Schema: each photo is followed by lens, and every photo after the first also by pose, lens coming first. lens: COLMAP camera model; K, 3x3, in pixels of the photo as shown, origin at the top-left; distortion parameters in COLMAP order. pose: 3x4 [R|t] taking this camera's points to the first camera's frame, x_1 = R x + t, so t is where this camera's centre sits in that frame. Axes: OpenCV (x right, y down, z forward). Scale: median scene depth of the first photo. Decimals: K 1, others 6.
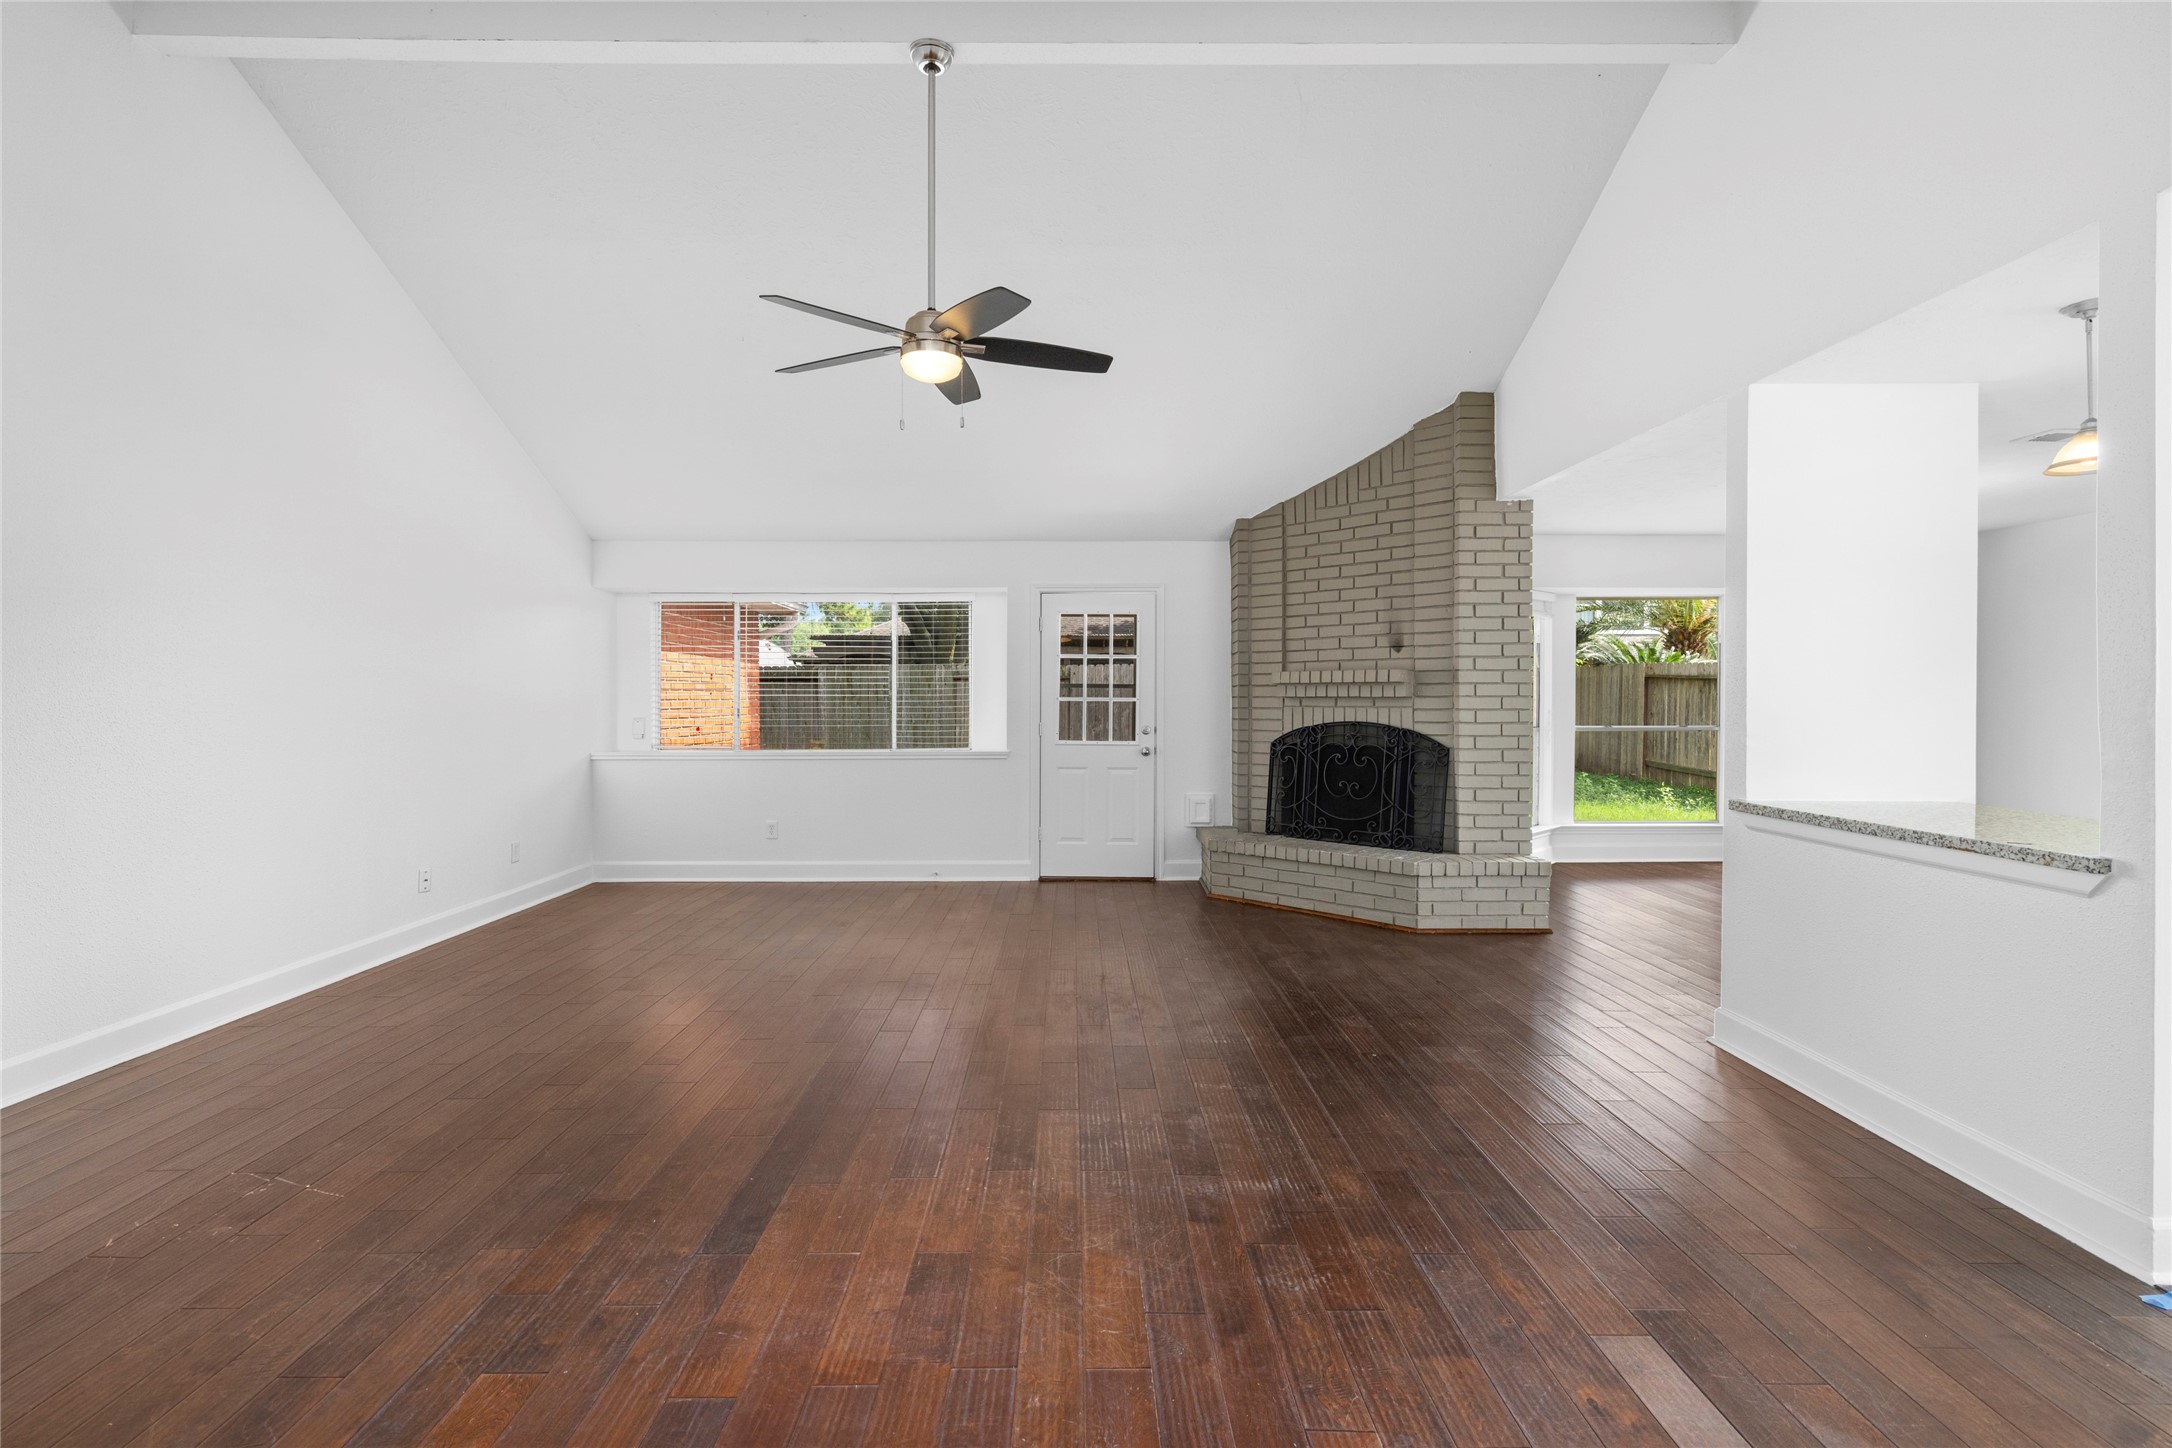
lens RADIAL K [[989.3, 0, 1083.5], [0, 989.3, 709.9], [0, 0, 1]] dist [-0.001964, 0.000507]
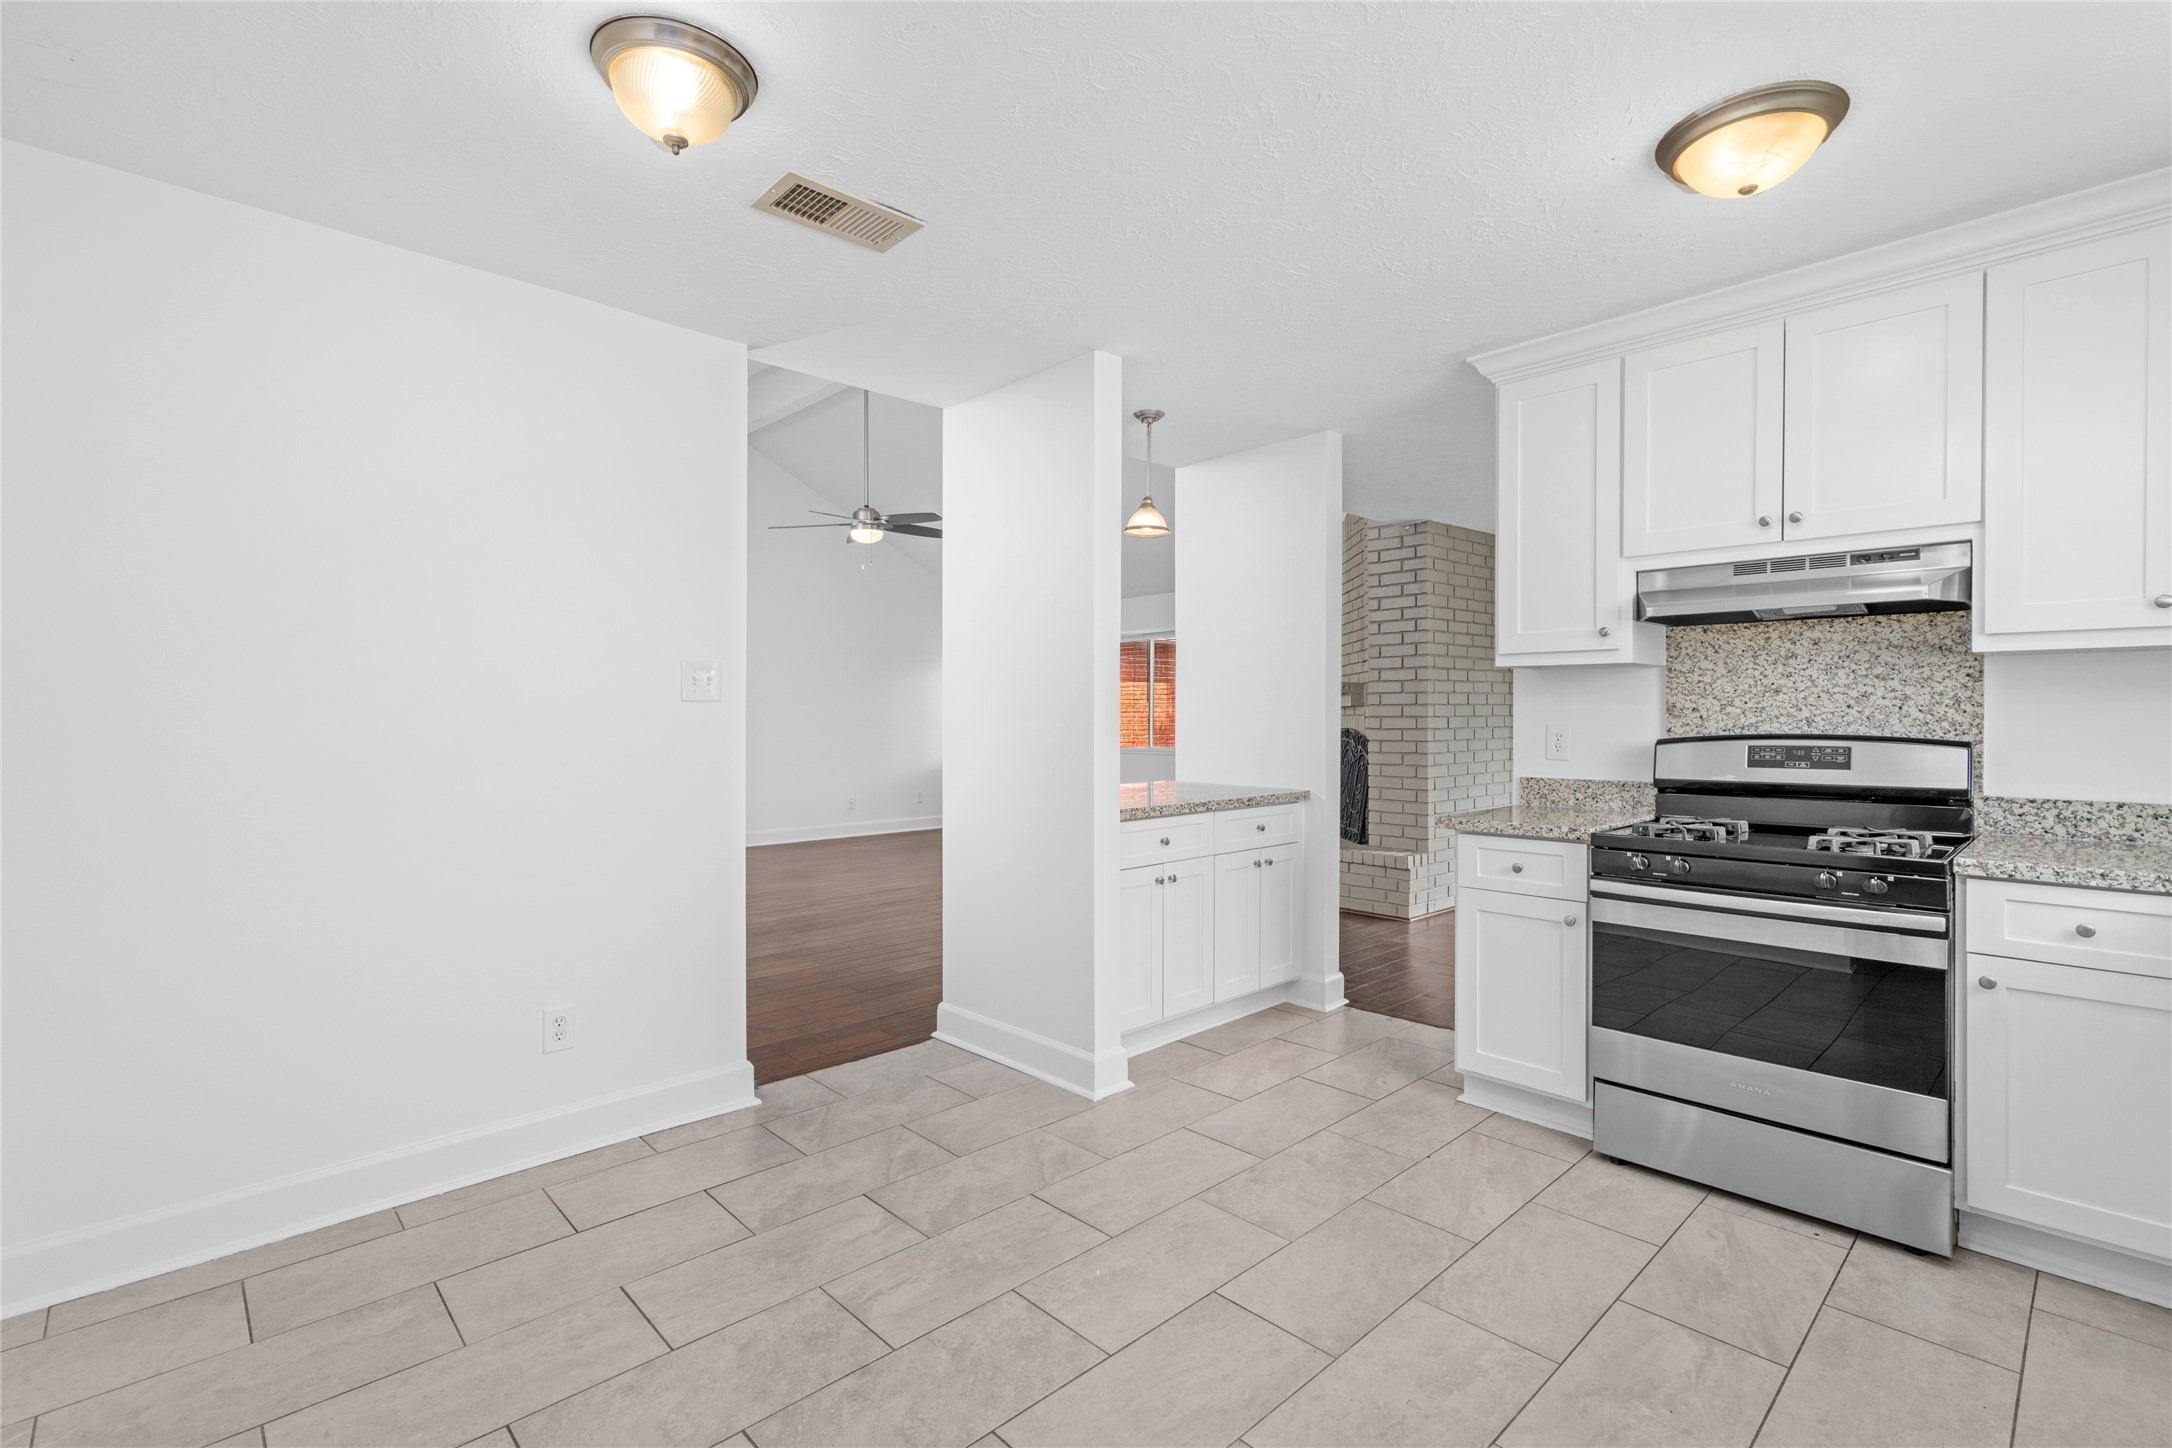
lens RADIAL K [[987.8, 0, 1086.0], [0, 987.8, 724.0], [0, 0, 1]] dist [0.001797, 0.000574]
pose [[0.679767, 0.007591, -0.733389, 0.909904], [-0.010706, 0.999943, 0.000426, 0.010172], [0.733350, 0.007562, 0.679810, 0.003345]]
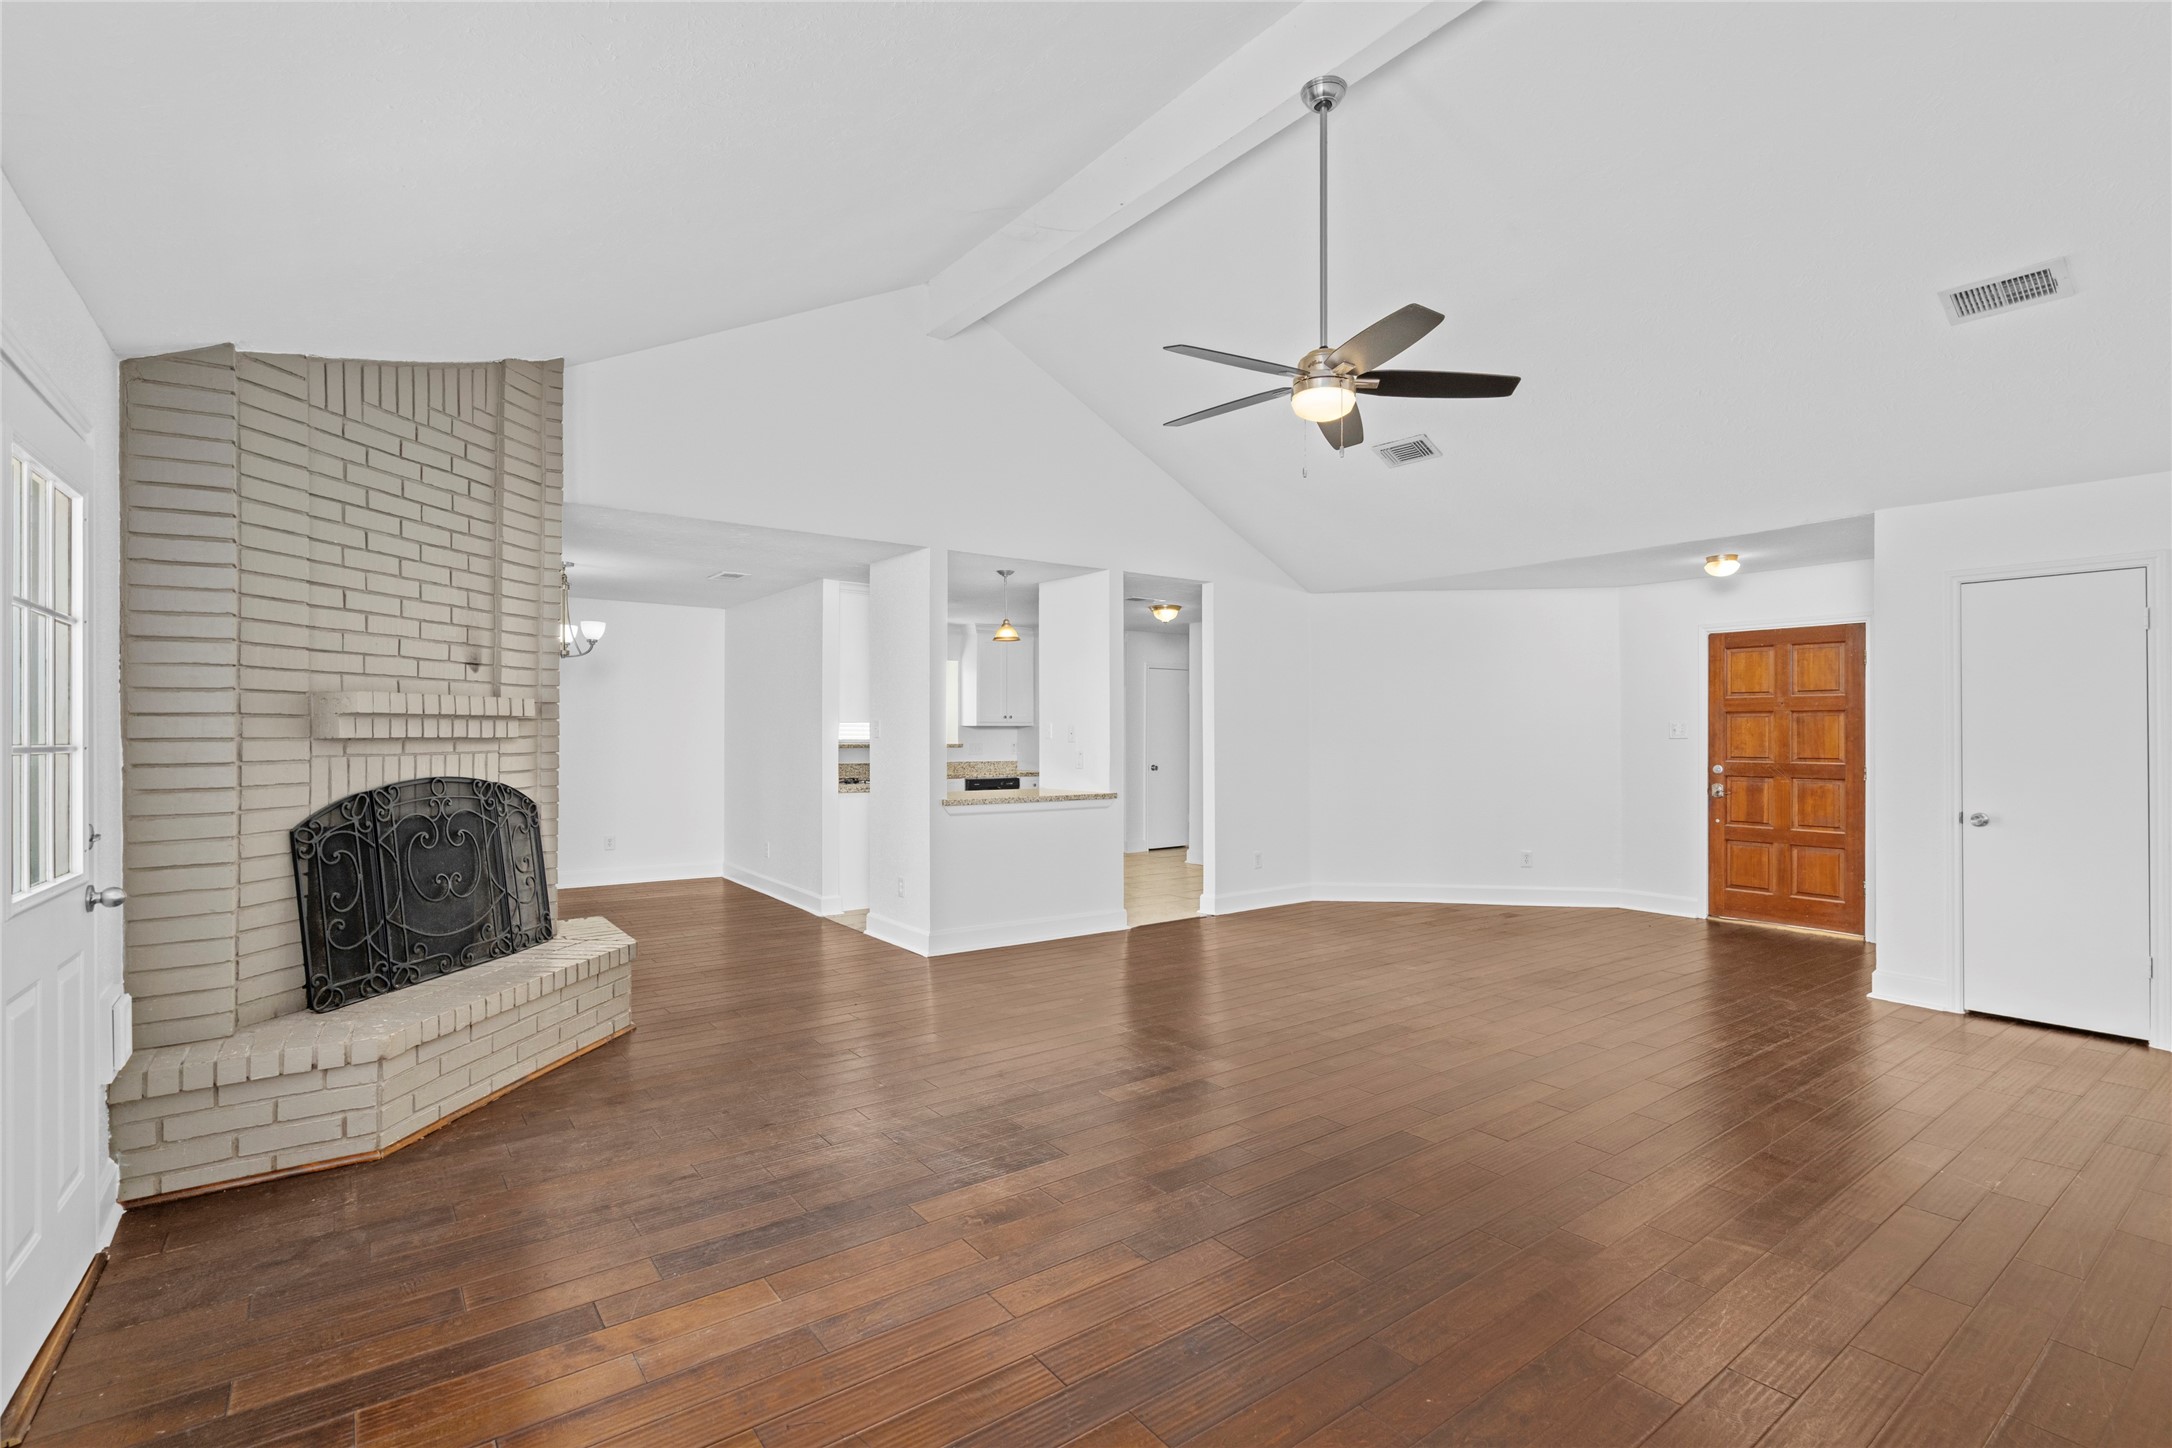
lens RADIAL K [[998.2, 0, 1066.4], [0, 998.2, 728.6], [0, 0, 1]] dist [-0.000759, 0.000096]
pose [[-0.570119, 0.004501, 0.821550, -0.472100], [0.012206, 0.999921, 0.002992, -0.016020], [-0.821472, 0.011734, -0.570129, 1.036058]]
